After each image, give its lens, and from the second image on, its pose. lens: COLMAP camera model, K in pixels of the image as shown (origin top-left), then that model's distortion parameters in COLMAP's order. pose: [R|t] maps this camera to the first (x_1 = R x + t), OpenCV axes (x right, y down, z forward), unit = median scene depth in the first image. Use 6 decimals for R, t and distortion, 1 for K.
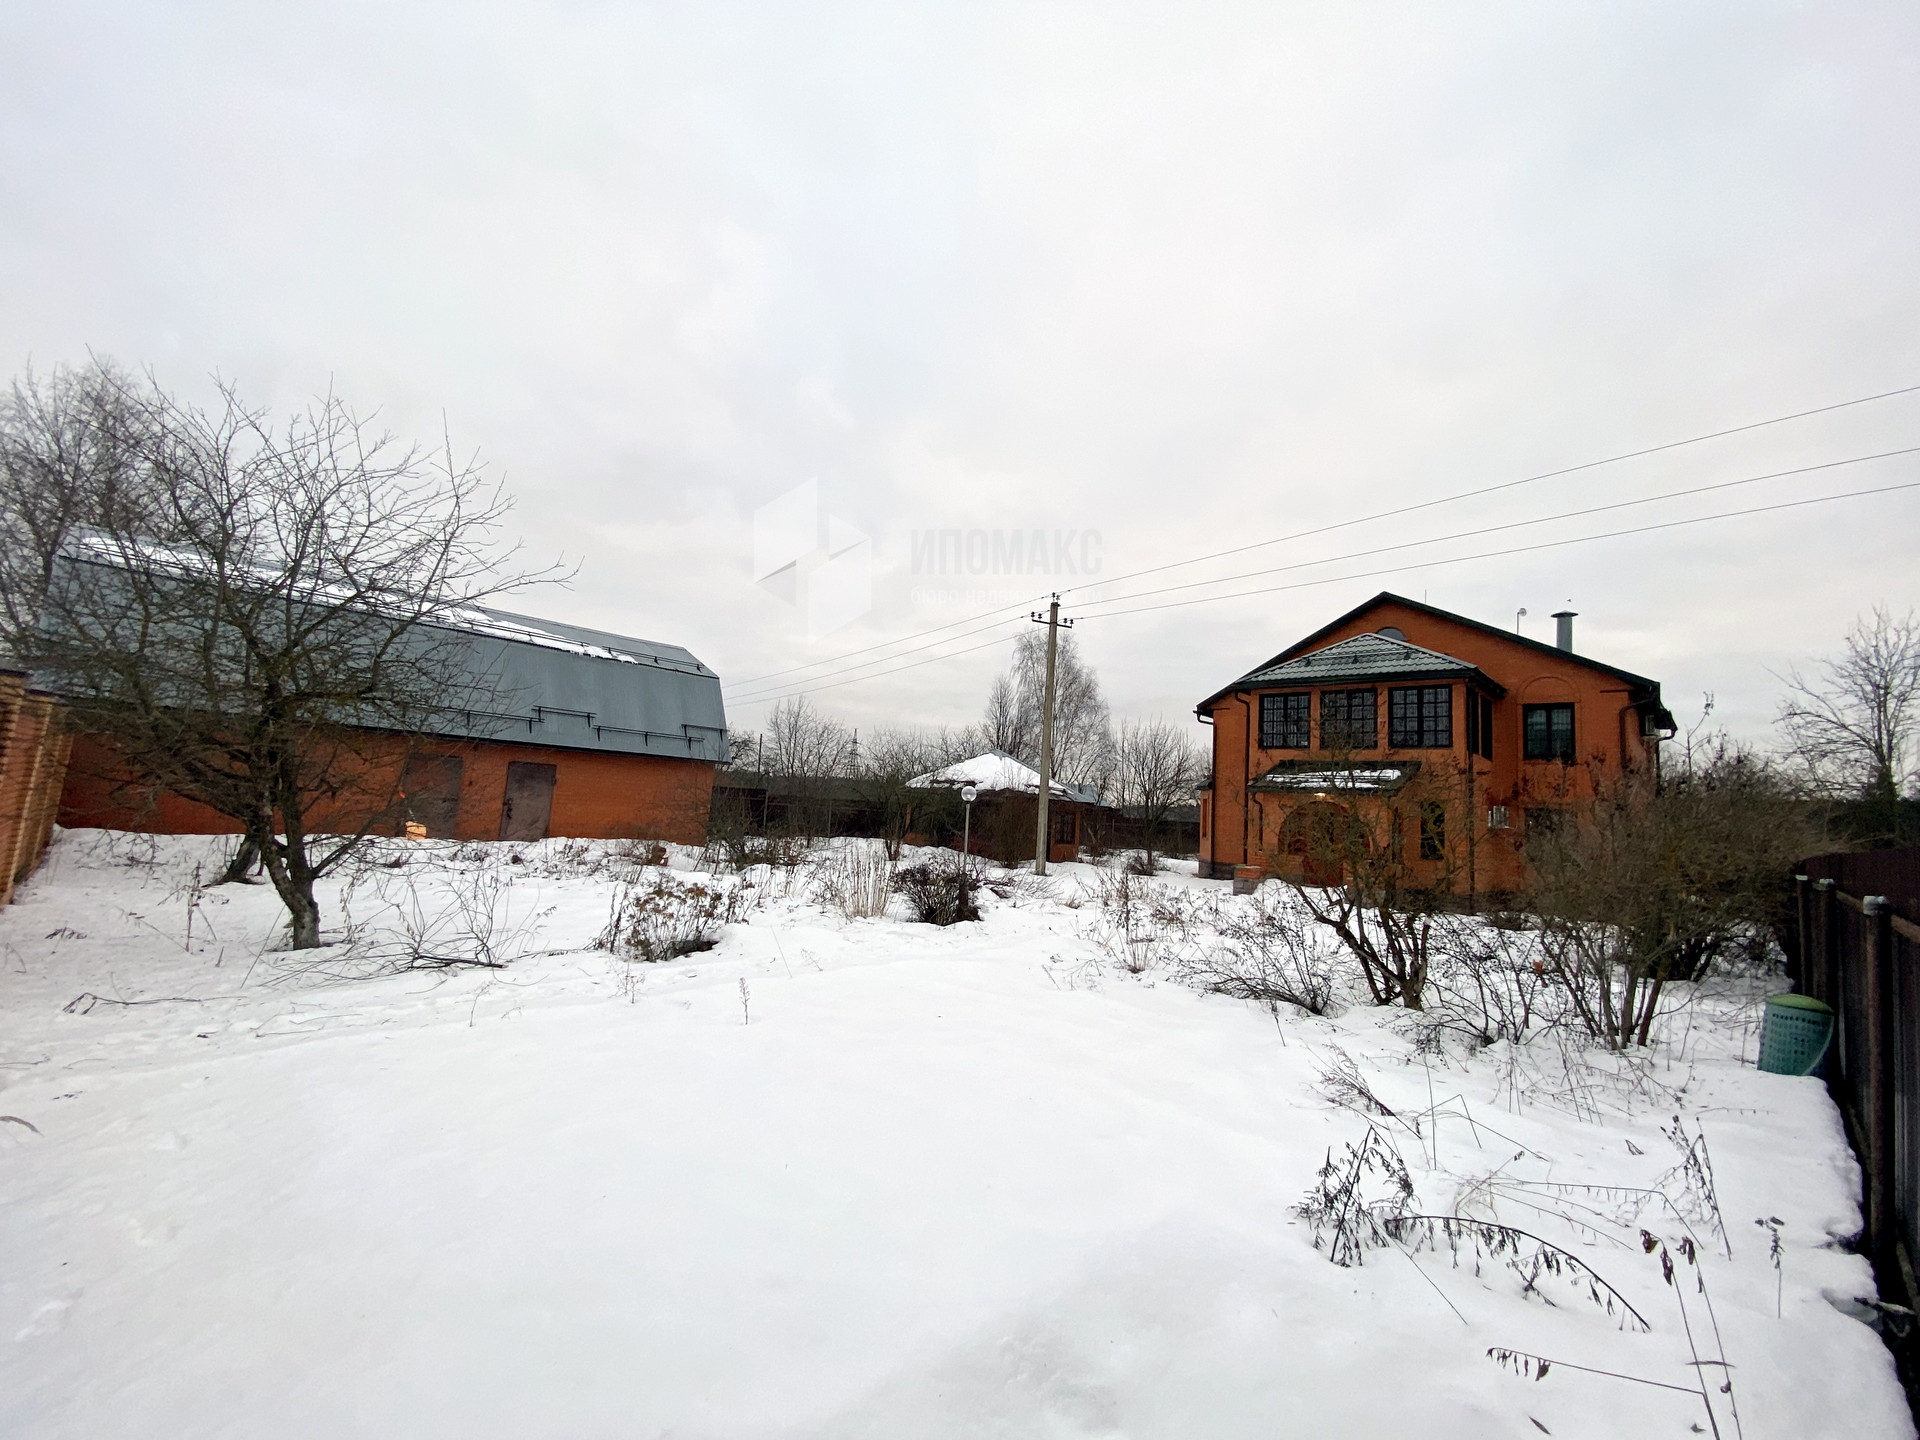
lens RADIAL K [[786.1, 0, 923.2], [0, 786.1, 712.4], [0, 0, 1]] dist [-0.002105, -0.000991]
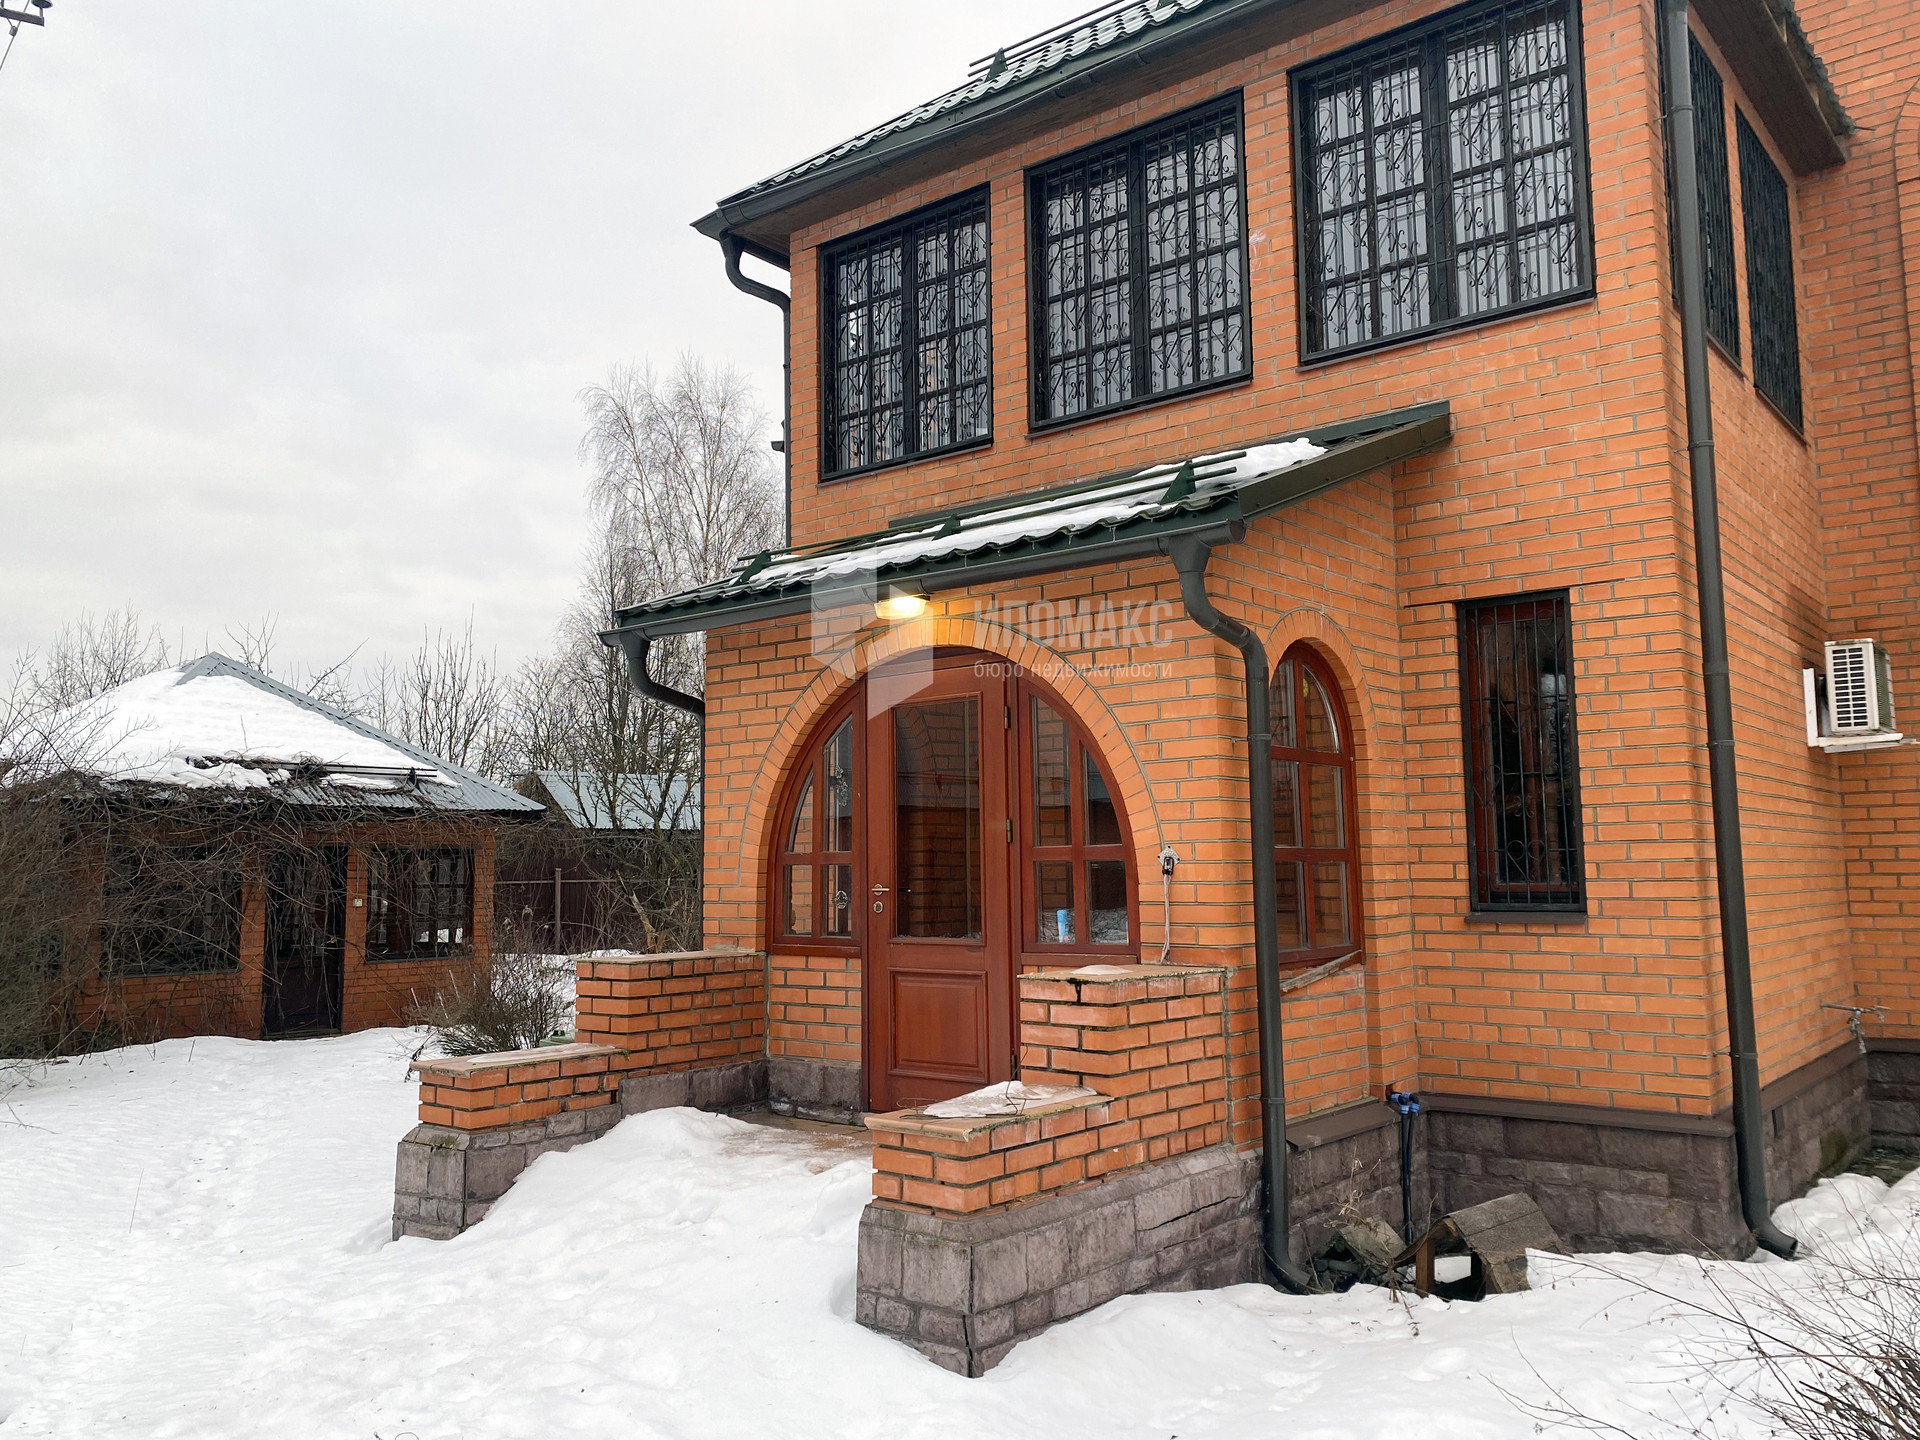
lens RADIAL K [[1494.7, 0, 946.1], [0, 1494.7, 746.5], [0, 0, 1]] dist [0.038313, -0.029012]
pose [[0.992807, -0.063984, 0.101196, 0.391883], [0.060335, 0.997427, 0.038720, 0.099764], [-0.103413, -0.032335, 0.994113, 0.540701]]
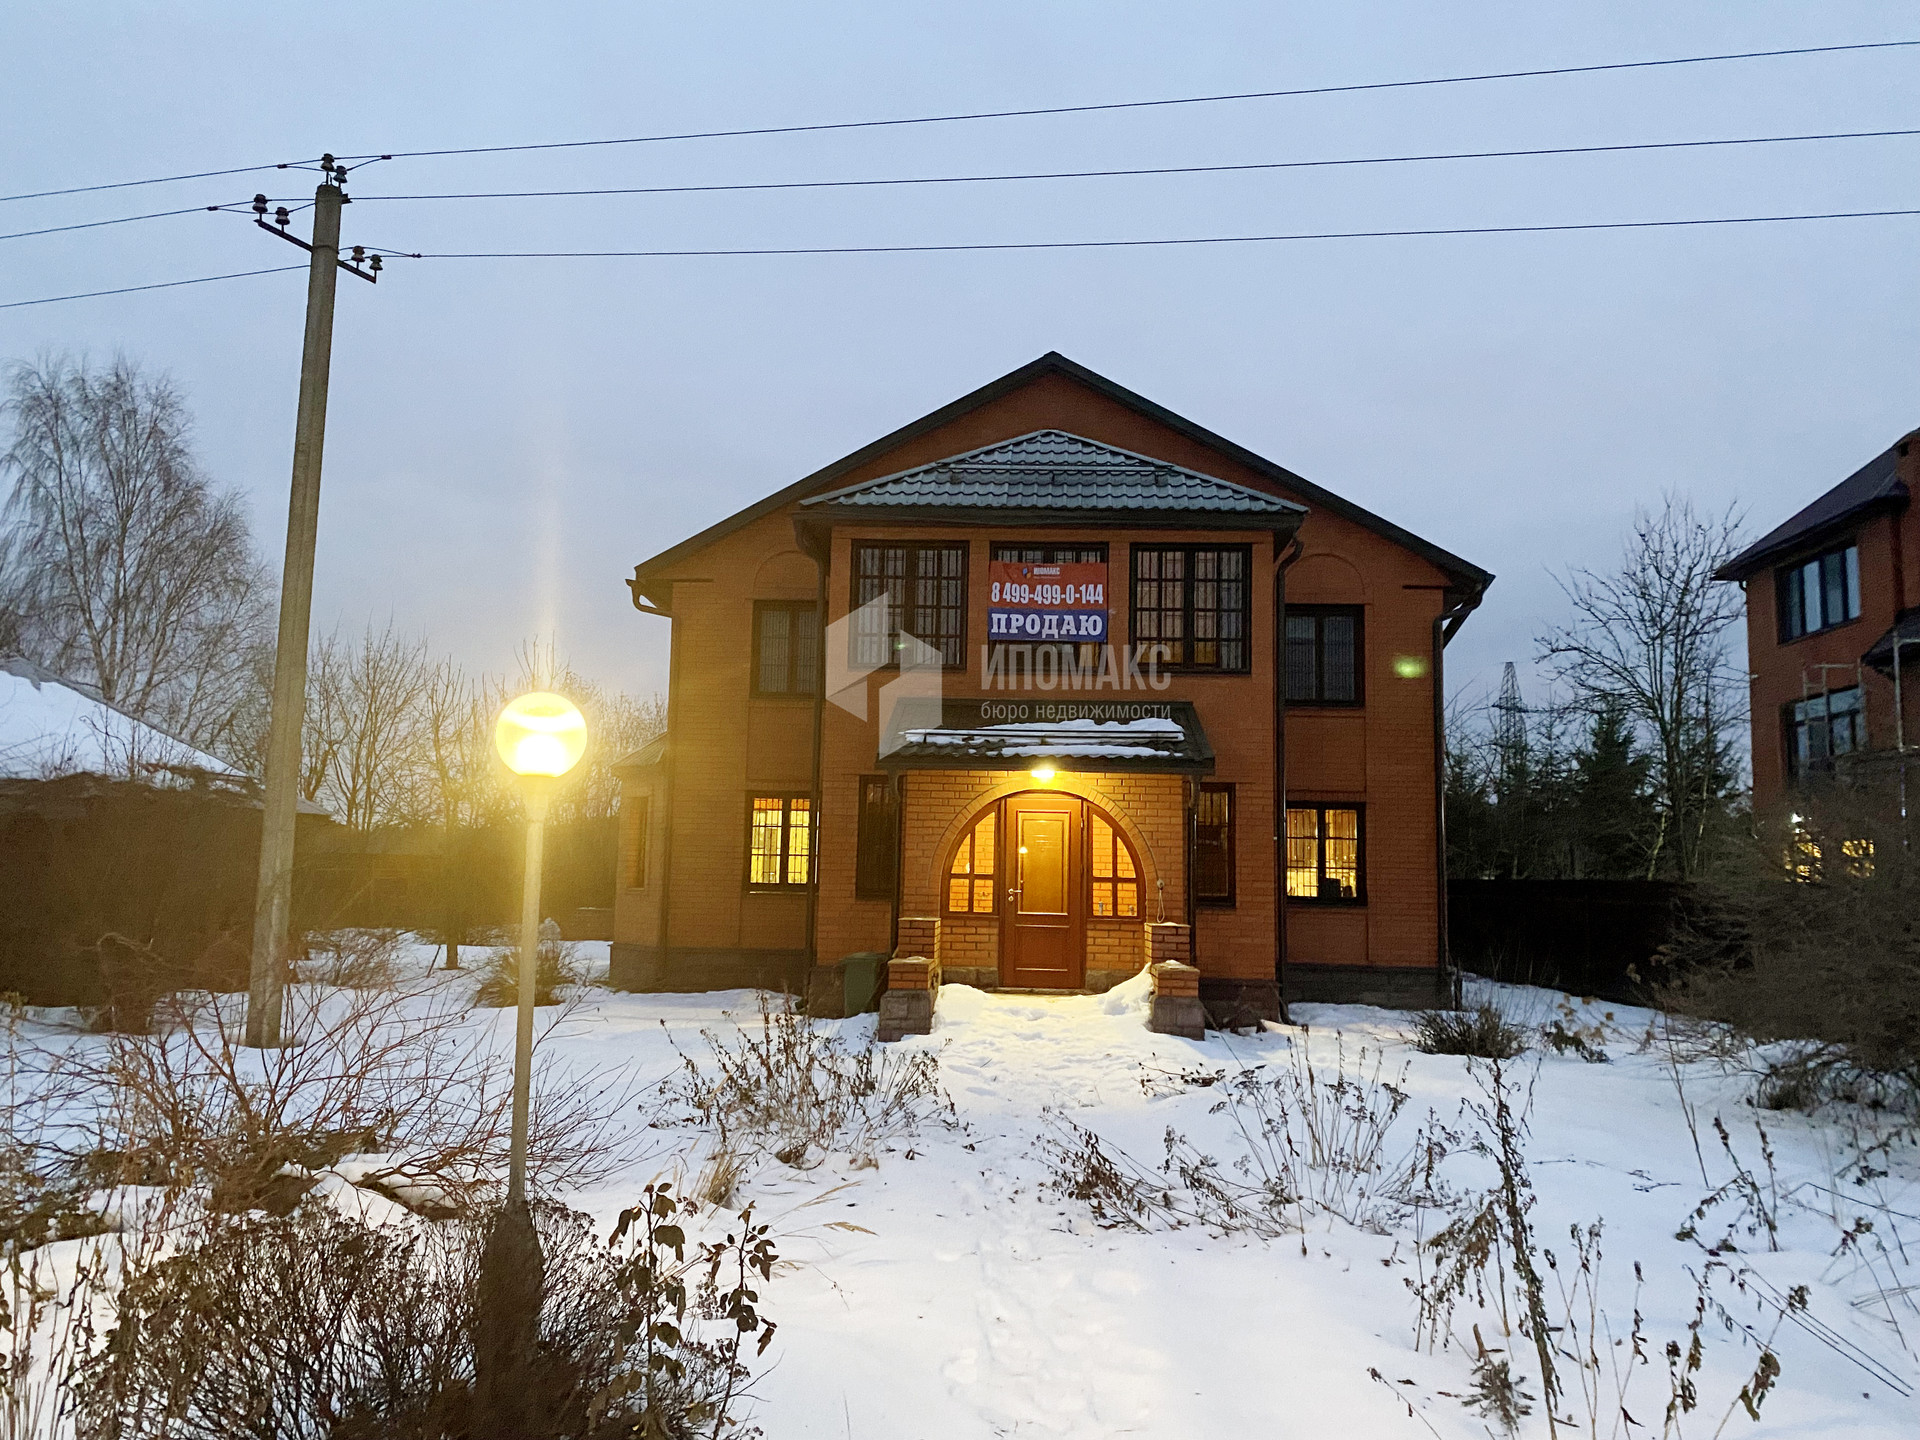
lens RADIAL K [[1494.7, 0, 957.7], [0, 1494.7, 721.4], [0, 0, 1]] dist [0.038313, -0.029012]
pose [[0.737080, 0.025951, 0.675307, -0.054306], [-0.057606, 0.998038, 0.024522, 0.048407], [-0.673346, -0.056977, 0.737129, 0.362036]]
